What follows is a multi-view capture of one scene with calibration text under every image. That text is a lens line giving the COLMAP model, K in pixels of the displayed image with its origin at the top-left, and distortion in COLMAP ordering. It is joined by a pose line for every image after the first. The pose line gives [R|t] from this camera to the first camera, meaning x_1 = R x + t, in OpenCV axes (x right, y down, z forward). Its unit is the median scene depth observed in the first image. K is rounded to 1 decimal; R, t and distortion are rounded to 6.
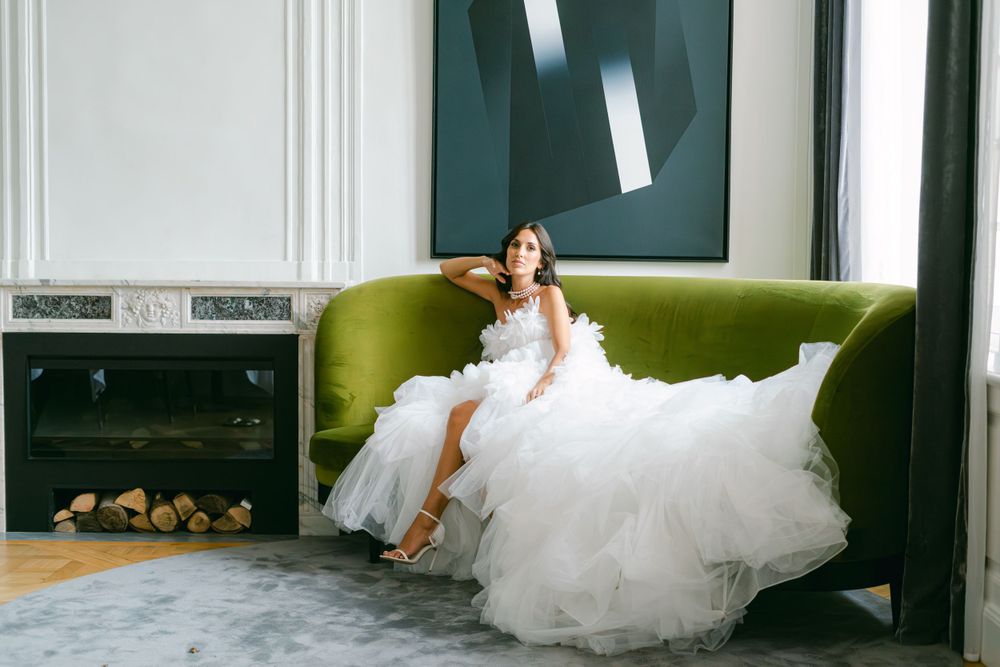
lens RADIAL K [[1434.3, 0, 500.0], [0, 1434.3, 333.5], [0, 0, 1]] dist [0.004349, 0.038968]
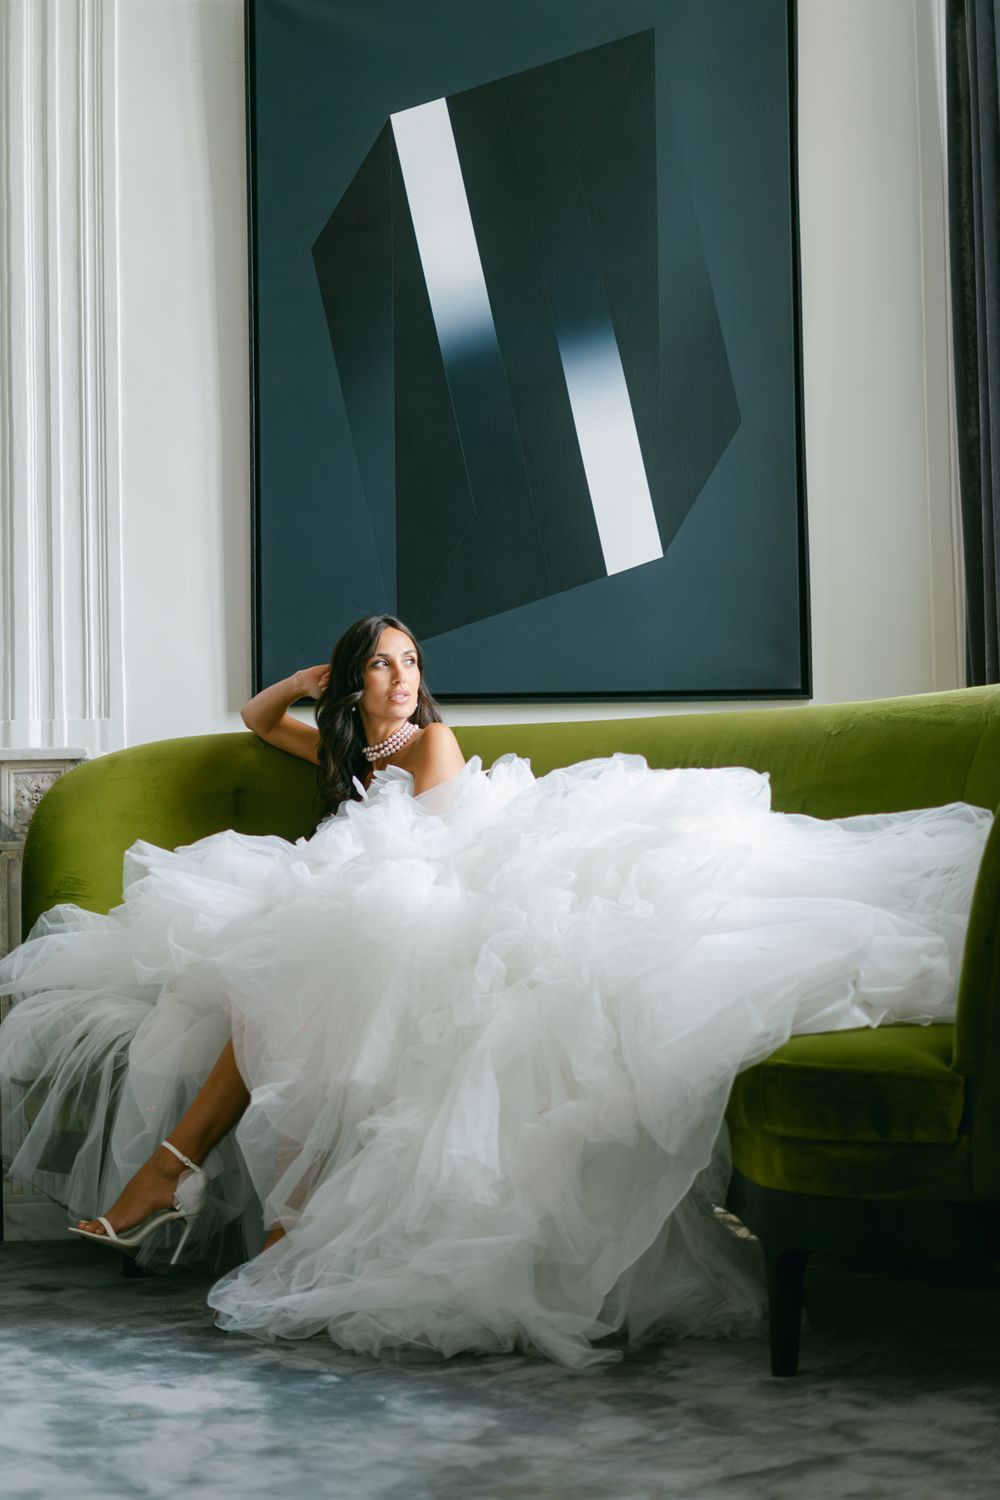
lens RADIAL K [[2201.3, 0, 500.0], [0, 2201.3, 750.0], [0, 0, 1]] dist [-0.012100, 0.082276]
pose [[0.999590, -0.028517, 0.002456, 0.041659], [0.028615, 0.993585, -0.109408, 0.056850], [0.000679, 0.109433, 0.993994, 0.193148]]
